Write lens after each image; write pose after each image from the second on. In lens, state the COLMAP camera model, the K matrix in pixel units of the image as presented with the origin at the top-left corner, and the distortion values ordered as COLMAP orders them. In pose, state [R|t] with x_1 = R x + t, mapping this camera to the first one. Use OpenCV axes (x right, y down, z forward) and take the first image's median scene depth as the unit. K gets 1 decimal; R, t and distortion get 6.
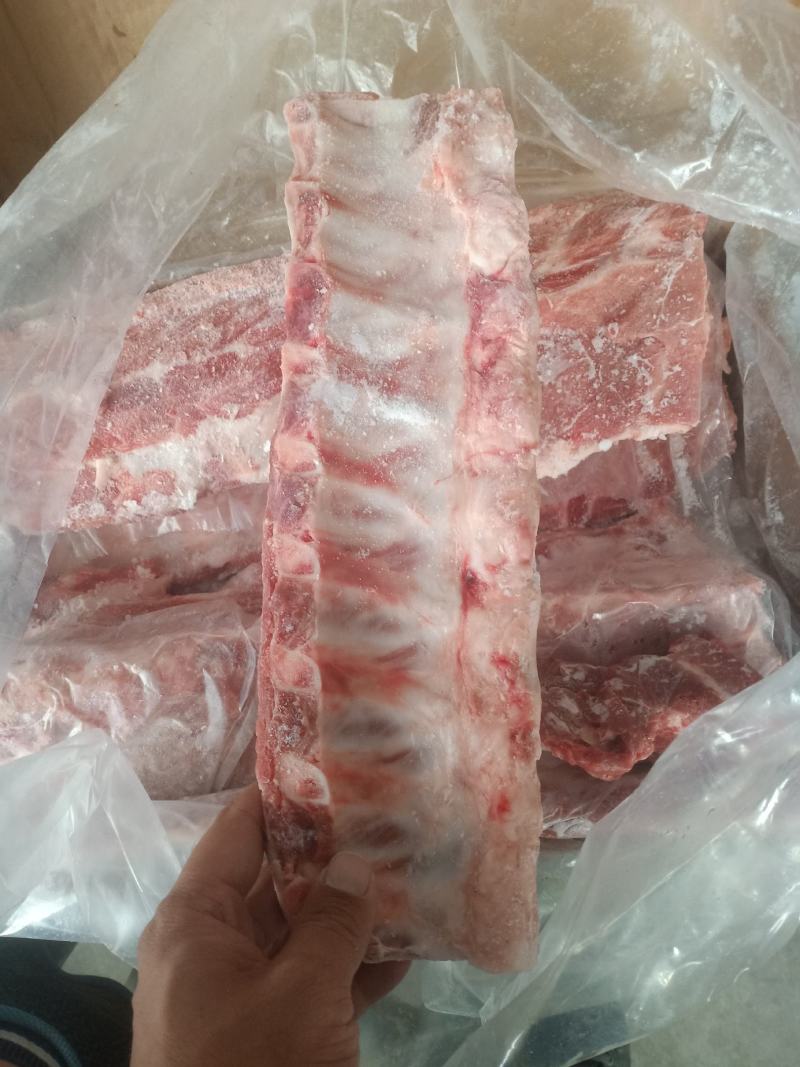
lens RADIAL K [[855.4, 0, 394.1], [0, 855.4, 560.0], [0, 0, 1]] dist [0.085617, -0.234955]
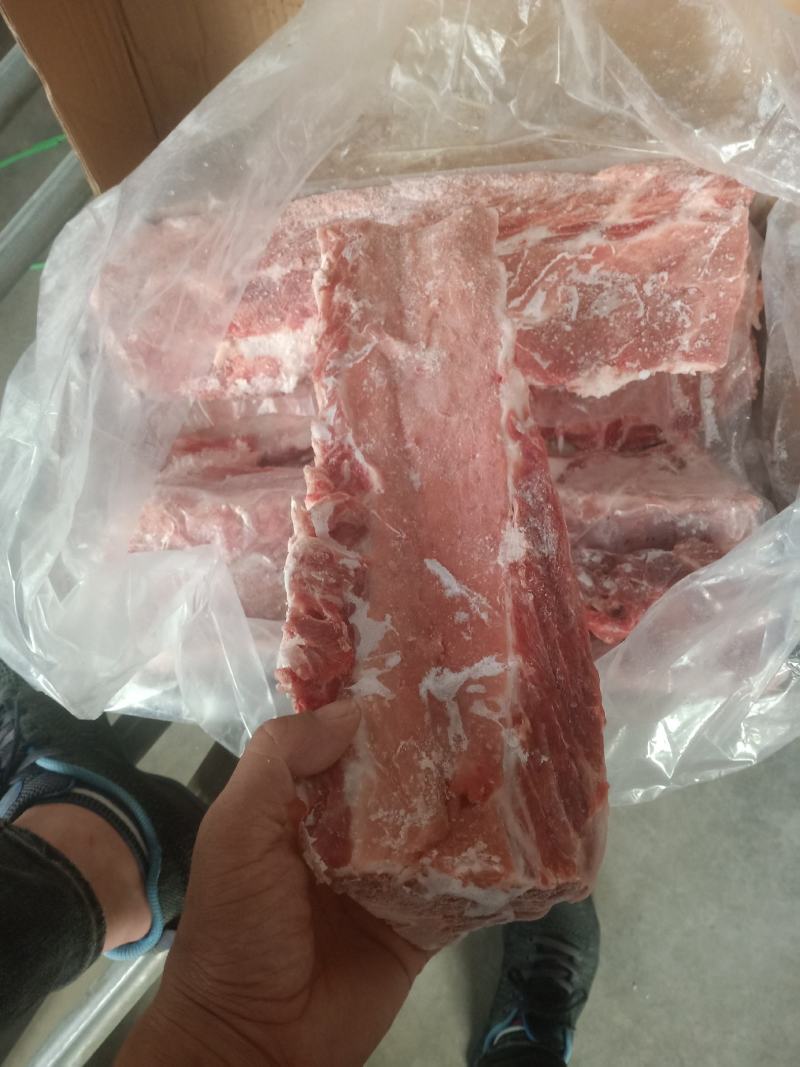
lens RADIAL K [[855.2, 0, 403.5], [0, 855.2, 546.9], [0, 0, 1]] dist [0.093787, -0.221629]
pose [[0.992608, 0.118304, -0.027094, -0.024445], [-0.117265, 0.992404, 0.037179, 0.098599], [0.031286, -0.033727, 0.998941, -0.211617]]
